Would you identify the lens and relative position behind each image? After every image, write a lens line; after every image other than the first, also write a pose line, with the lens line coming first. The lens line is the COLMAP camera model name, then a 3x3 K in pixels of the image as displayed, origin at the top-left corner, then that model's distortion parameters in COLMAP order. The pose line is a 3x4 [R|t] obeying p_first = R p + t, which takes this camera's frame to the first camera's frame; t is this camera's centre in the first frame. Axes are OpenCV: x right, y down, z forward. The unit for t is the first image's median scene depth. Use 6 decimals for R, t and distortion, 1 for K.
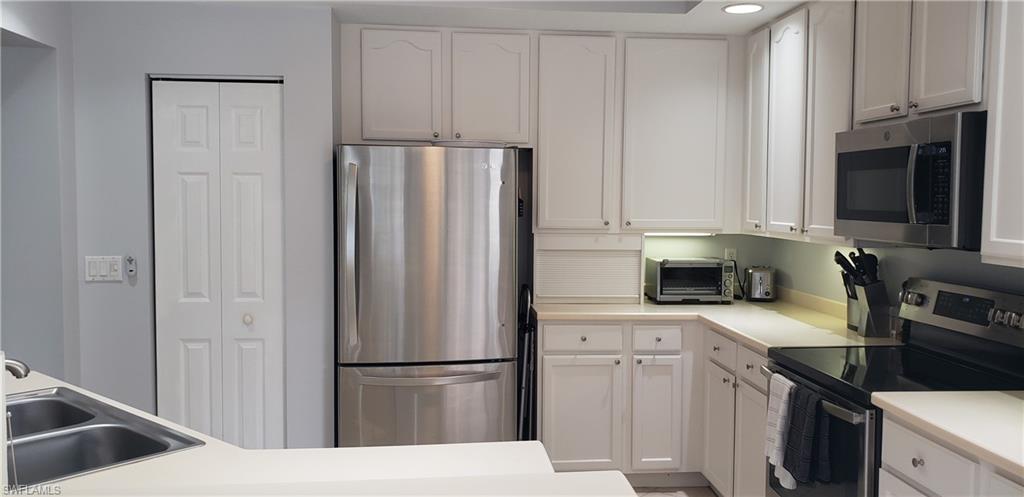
lens RADIAL K [[793.2, 0, 524.8], [0, 793.2, 252.0], [0, 0, 1]] dist [0.013464, -0.006651]
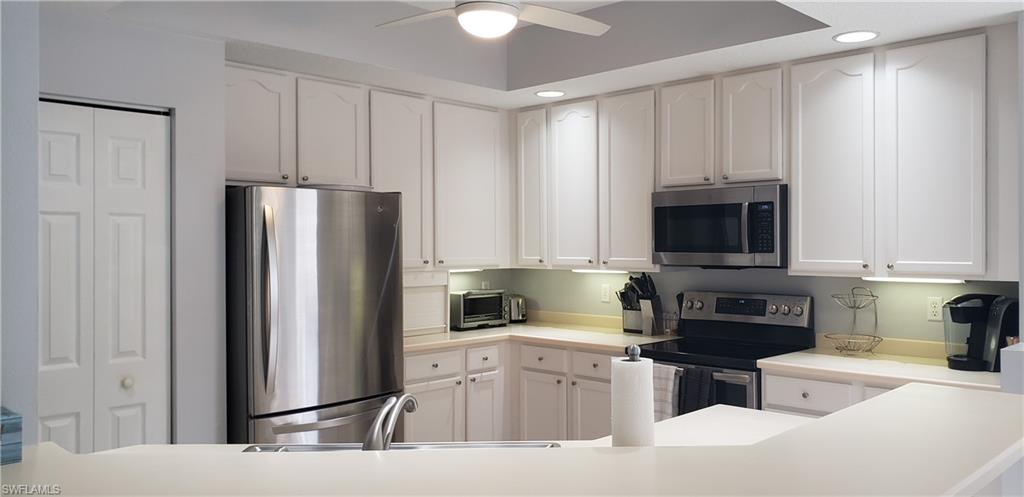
lens RADIAL K [[793.2, 0, 524.8], [0, 793.2, 252.0], [0, 0, 1]] dist [0.013464, -0.006651]
pose [[0.761078, -0.016628, 0.648447, -0.580775], [0.053414, 0.997883, -0.037103, -0.001562], [-0.646458, 0.062874, 0.760355, 0.057045]]
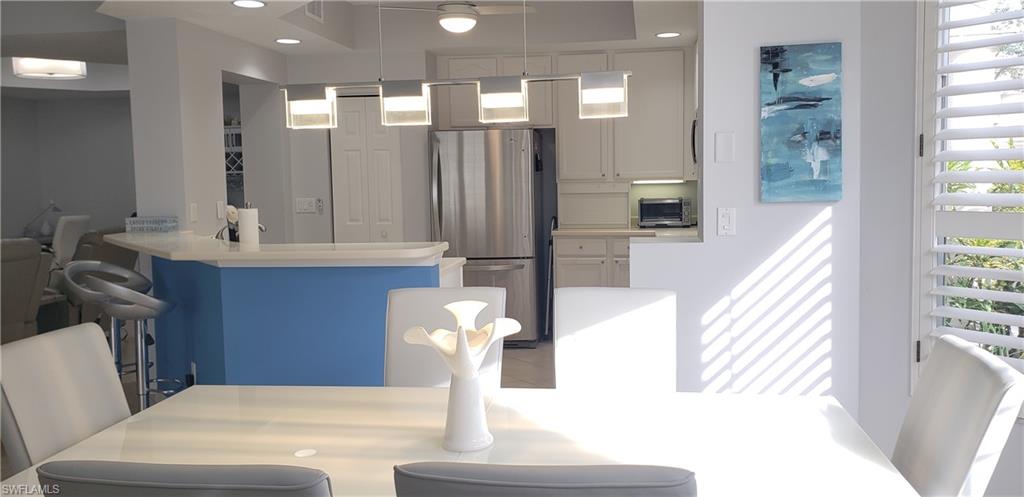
lens RADIAL K [[789.9, 0, 543.6], [0, 789.9, 252.0], [0, 0, 1]] dist [0.078375, -0.194441]
pose [[0.973939, -0.003413, -0.226787, 0.379372], [0.009355, 0.999640, 0.025133, 0.082284], [0.226619, -0.026599, 0.973620, -0.594077]]
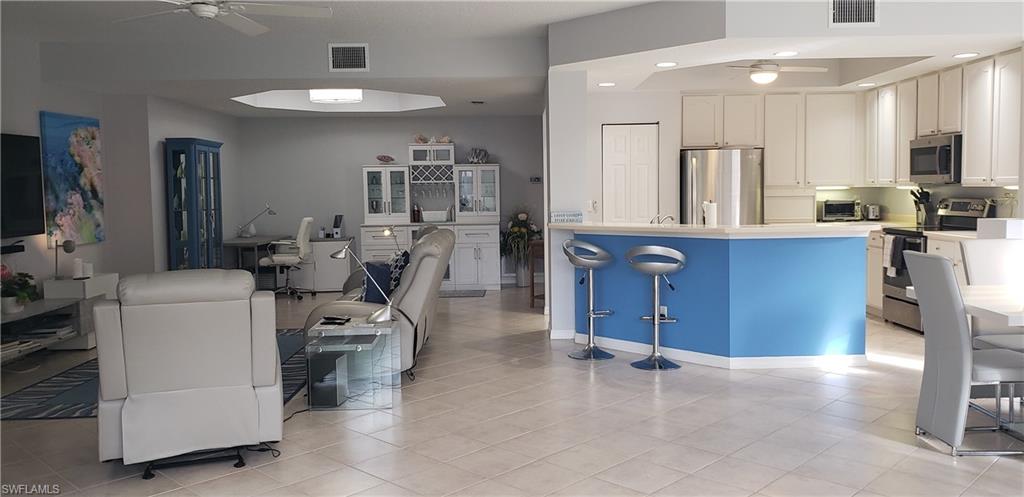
lens RADIAL K [[793.2, 0, 524.8], [0, 793.2, 252.0], [0, 0, 1]] dist [0.013464, -0.006651]
pose [[0.996342, -0.017421, -0.083661, -0.496300], [0.018426, 0.999767, 0.011263, 0.121665], [0.083446, -0.012763, 0.996431, -1.294992]]
